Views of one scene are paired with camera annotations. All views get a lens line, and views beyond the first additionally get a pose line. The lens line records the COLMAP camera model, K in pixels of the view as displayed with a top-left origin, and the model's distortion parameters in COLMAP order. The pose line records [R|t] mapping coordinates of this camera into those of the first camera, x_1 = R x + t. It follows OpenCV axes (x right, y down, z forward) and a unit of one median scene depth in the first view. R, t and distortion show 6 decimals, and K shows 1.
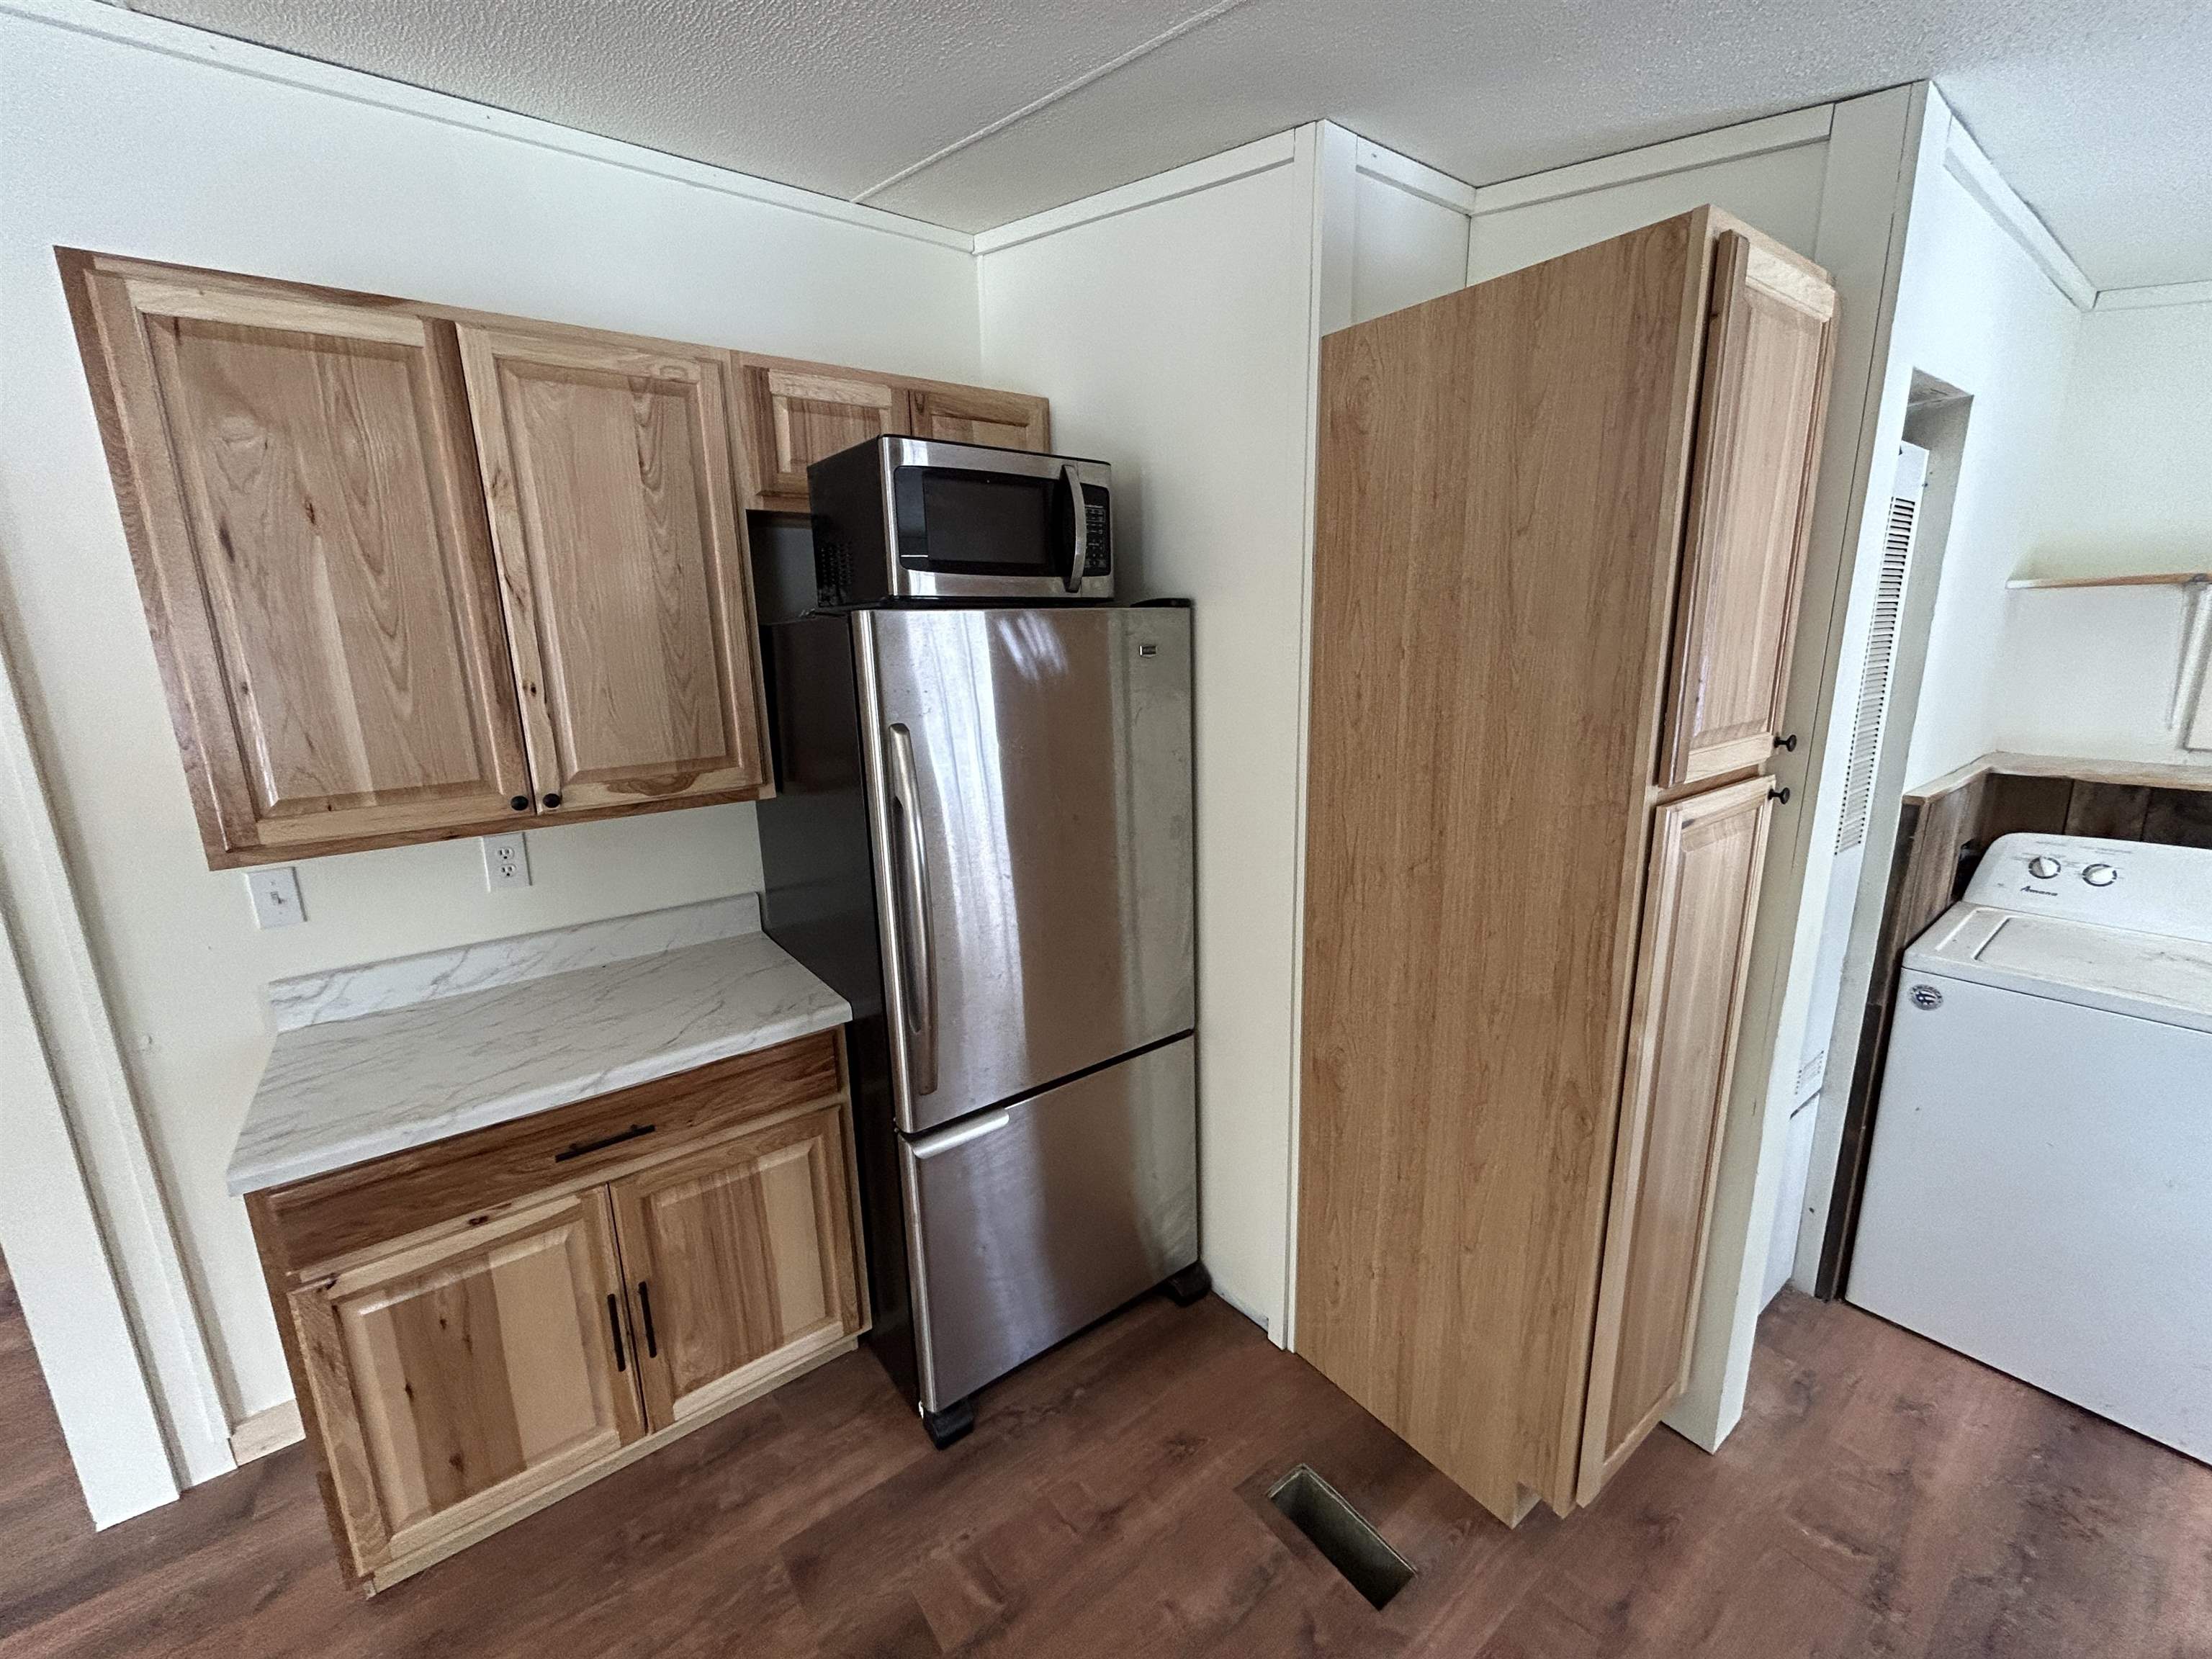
lens RADIAL K [[896.6, 0, 1101.3], [0, 896.6, 825.0], [0, 0, 1]] dist [0.000170, -0.000513]
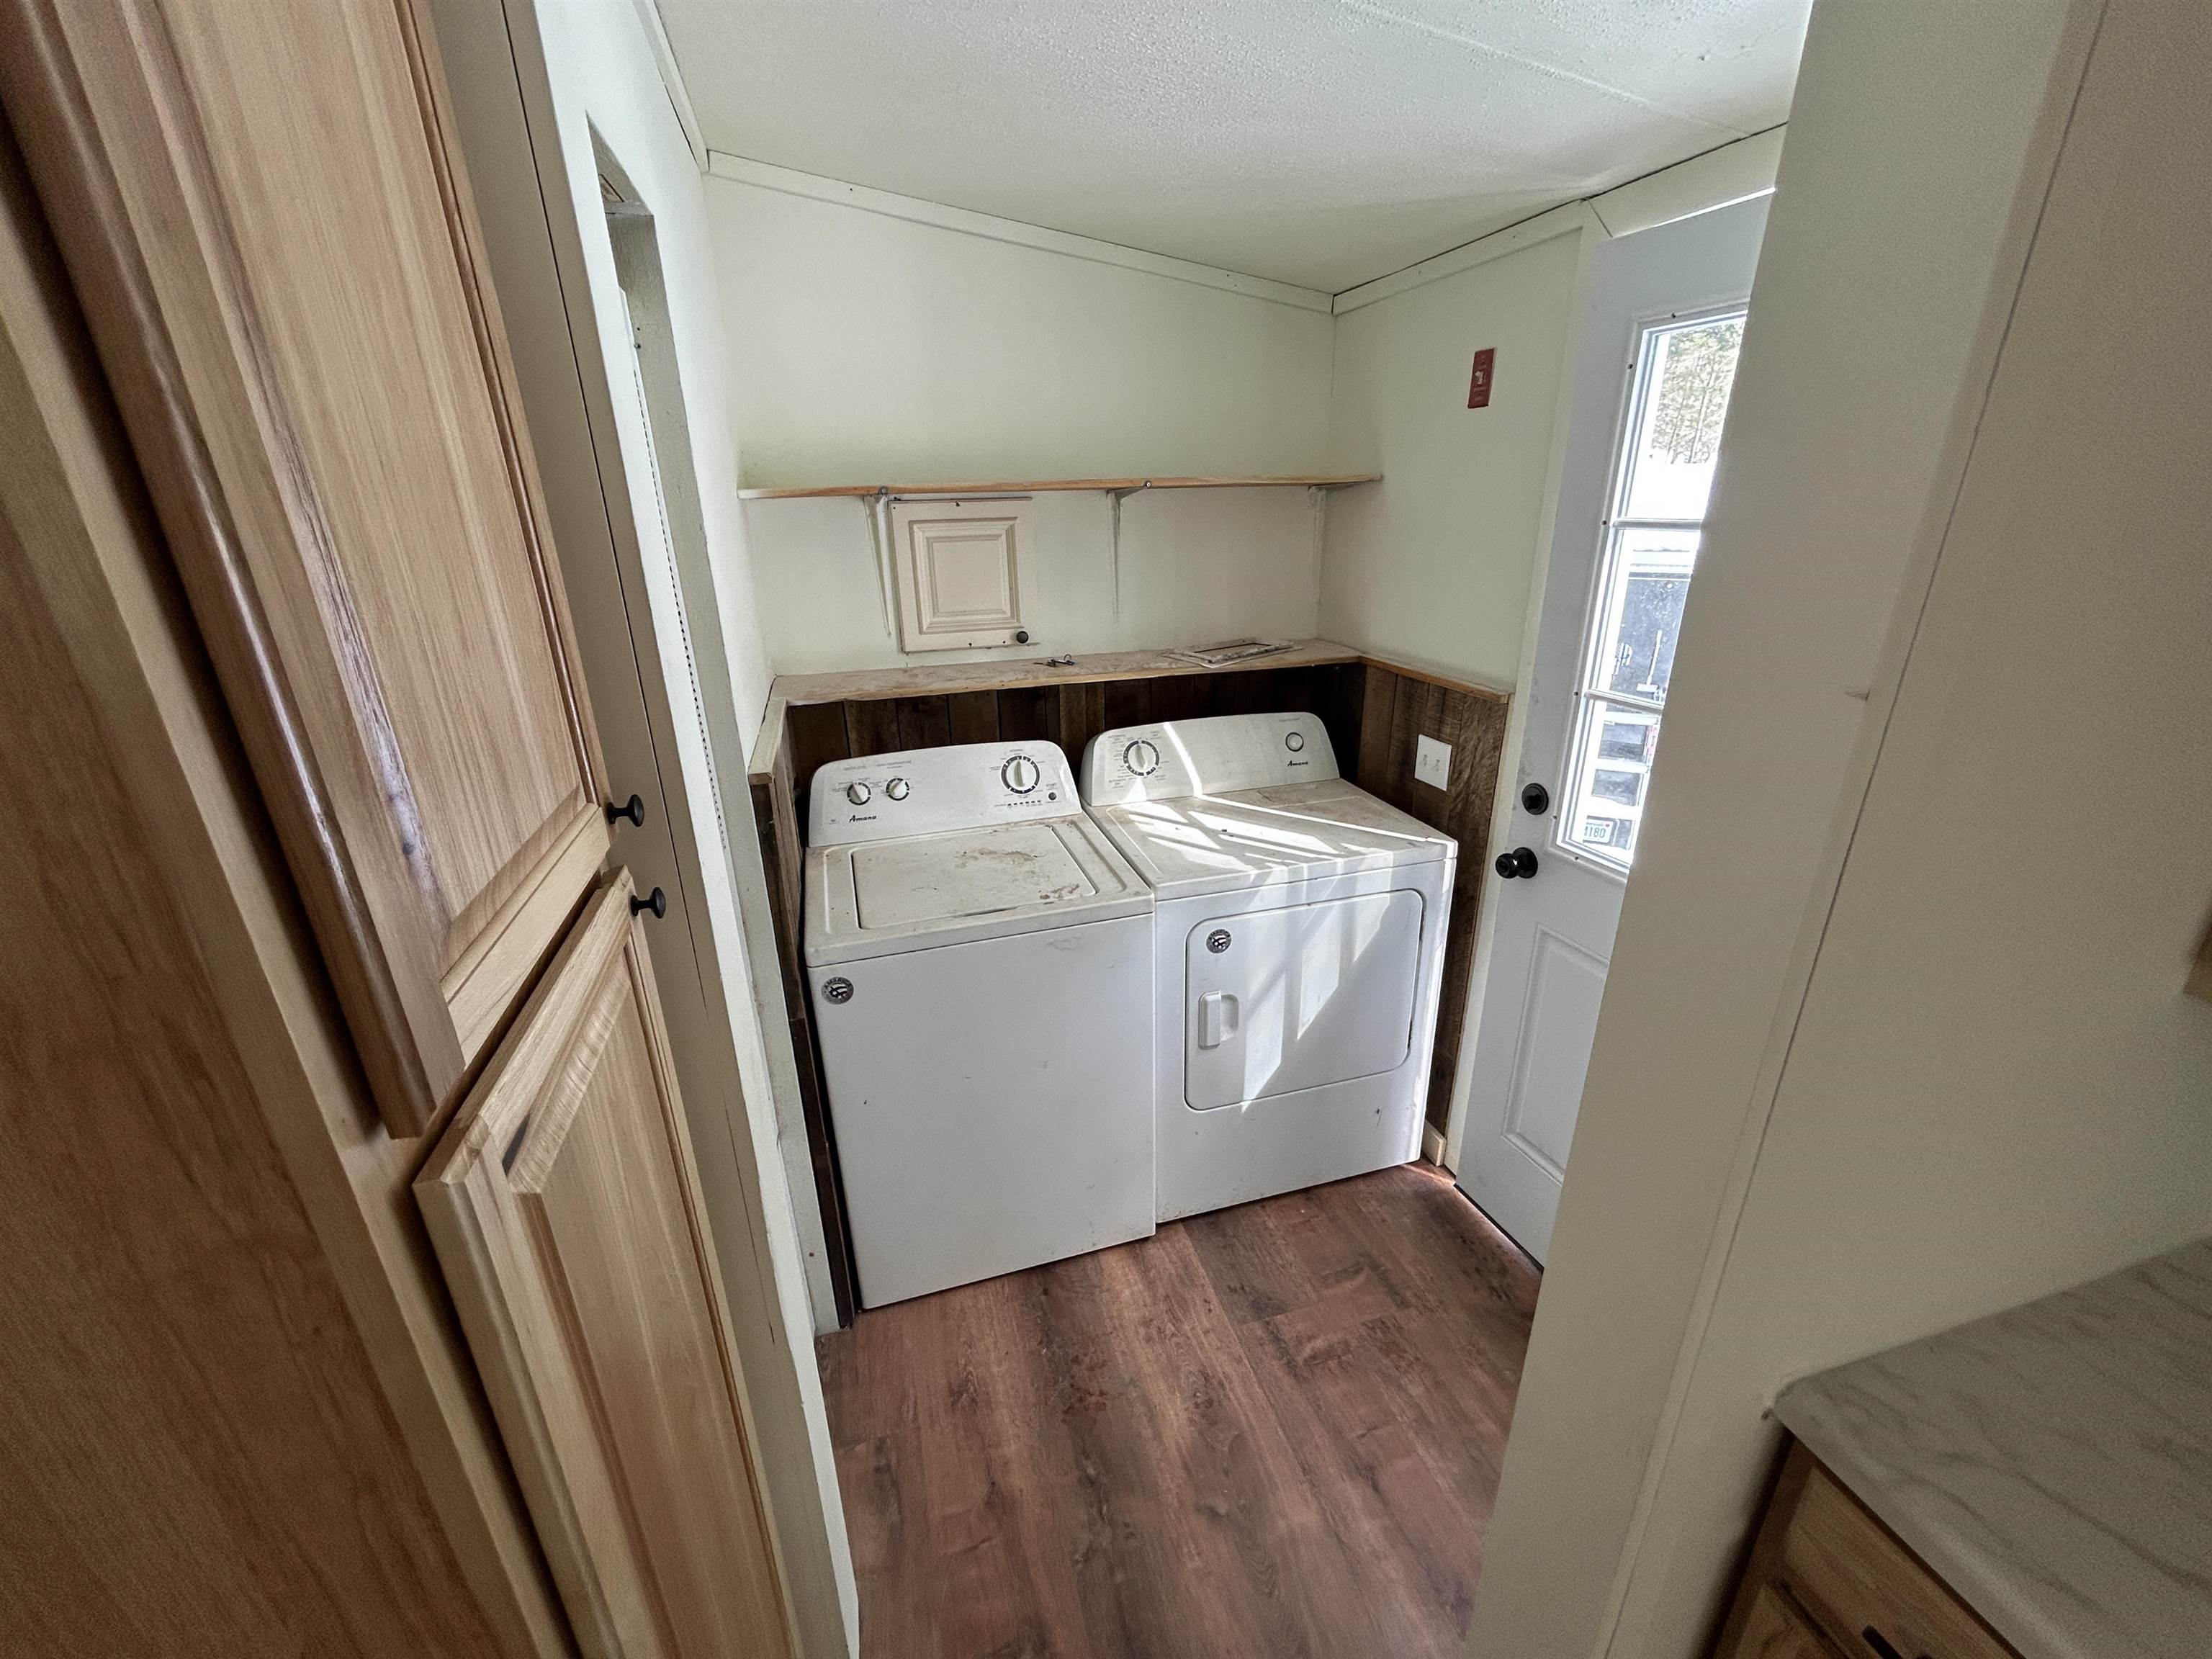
lens RADIAL K [[896.6, 0, 1101.3], [0, 896.6, 825.0], [0, 0, 1]] dist [0.000170, -0.000513]
pose [[0.356759, -0.311087, 0.880879, 0.351433], [0.219573, 0.944435, 0.244604, -0.132271], [-0.908026, 0.106153, 0.405242, 0.472595]]
